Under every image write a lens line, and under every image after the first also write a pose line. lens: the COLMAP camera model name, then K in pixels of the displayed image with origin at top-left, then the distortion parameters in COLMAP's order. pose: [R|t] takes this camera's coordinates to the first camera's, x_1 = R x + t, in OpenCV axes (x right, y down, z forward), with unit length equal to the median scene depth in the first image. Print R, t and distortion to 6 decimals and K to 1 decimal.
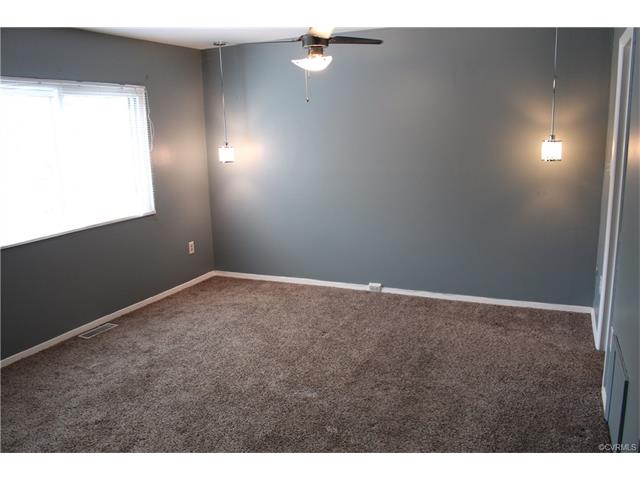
lens RADIAL K [[527.4, 0, 320.0], [0, 527.4, 240.0], [0, 0, 1]] dist [-0.082613, 0.003544]
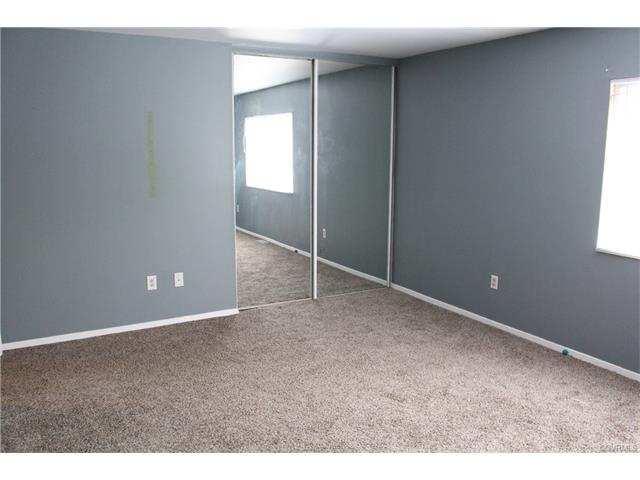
lens RADIAL K [[527.4, 0, 320.0], [0, 527.4, 240.0], [0, 0, 1]] dist [-0.082613, 0.003544]
pose [[-0.581571, 0.169984, -0.795538, 0.550484], [-0.152159, 0.937936, 0.311645, -0.259501], [0.799139, 0.302292, -0.519612, 1.180753]]
